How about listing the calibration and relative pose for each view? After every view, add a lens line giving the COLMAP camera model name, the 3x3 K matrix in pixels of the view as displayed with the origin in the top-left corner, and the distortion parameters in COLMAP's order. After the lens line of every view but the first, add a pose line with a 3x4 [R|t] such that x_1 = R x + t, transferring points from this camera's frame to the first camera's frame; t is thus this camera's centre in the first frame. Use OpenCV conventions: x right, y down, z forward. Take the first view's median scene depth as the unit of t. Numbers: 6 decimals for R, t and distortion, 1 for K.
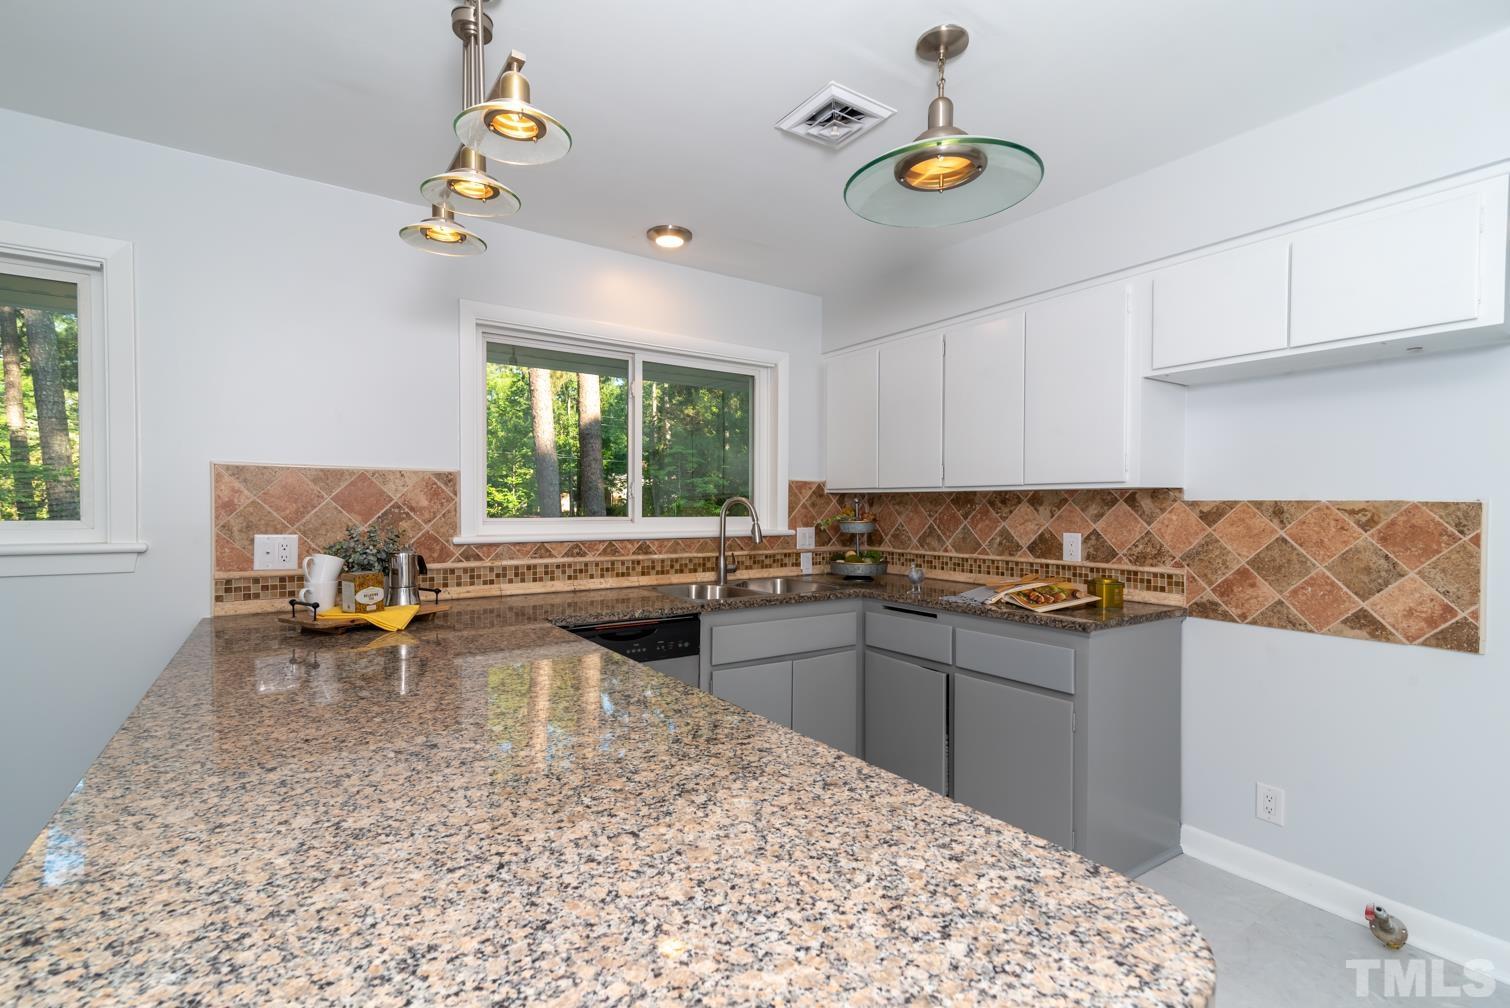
lens RADIAL K [[685.2, 0, 734.2], [0, 685.2, 509.9], [0, 0, 1]] dist [0.009562, 0.001144]
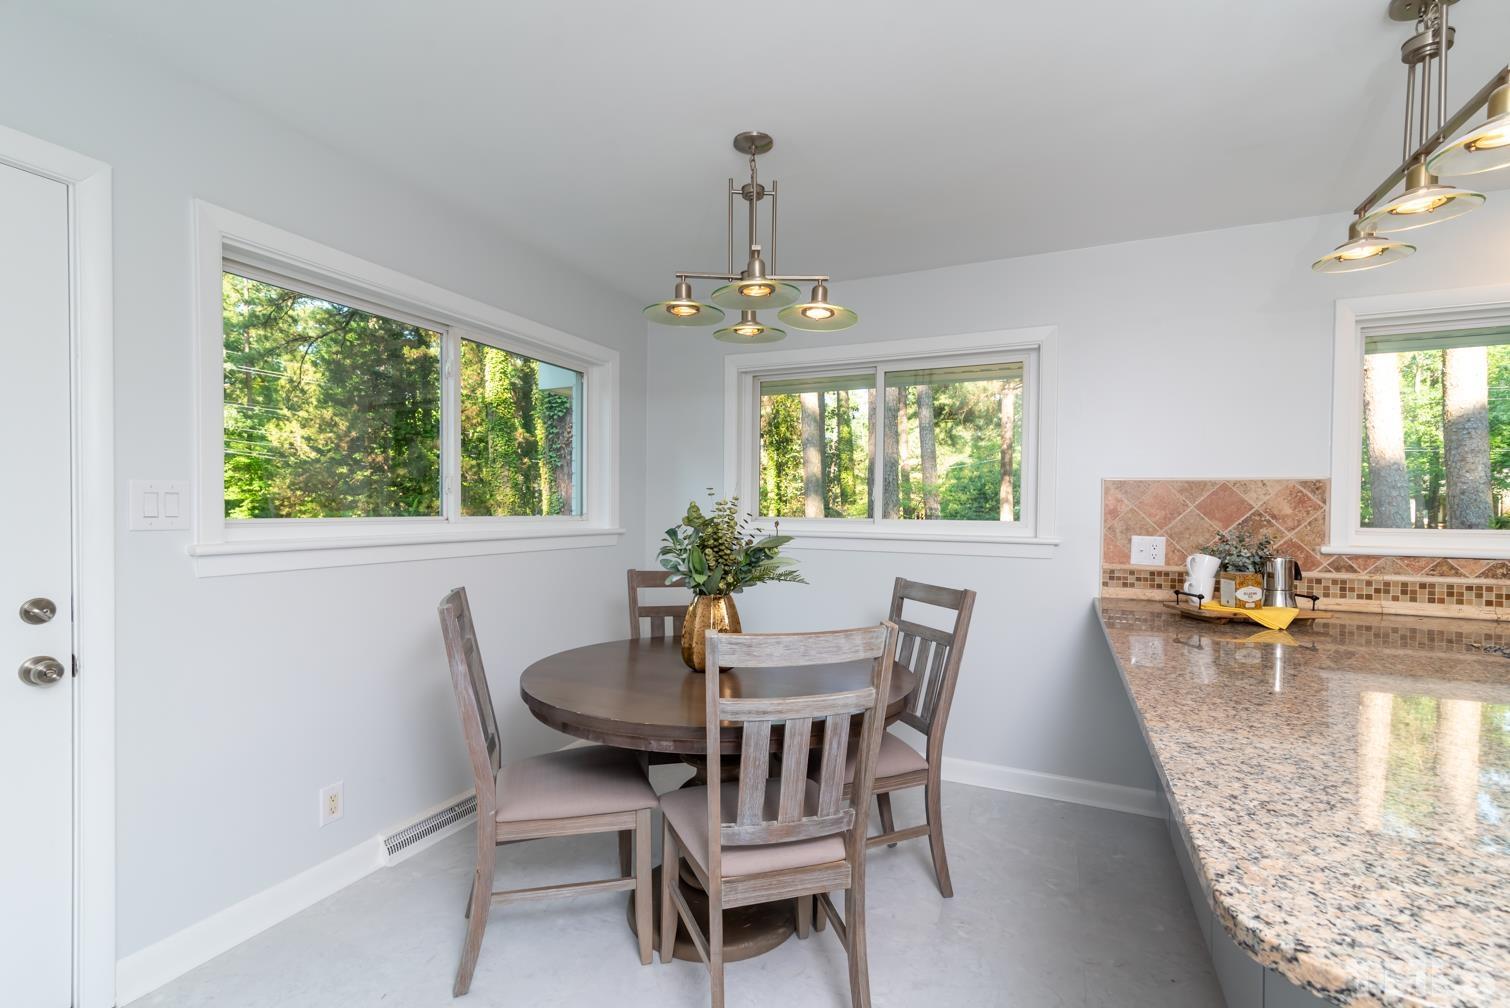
lens RADIAL K [[685.2, 0, 734.2], [0, 685.2, 509.9], [0, 0, 1]] dist [0.009562, 0.001144]
pose [[0.534368, 0.005320, -0.845235, -0.030487], [-0.013701, 0.999903, -0.002368, 0.002236], [0.845141, 0.012846, 0.534390, -0.279456]]
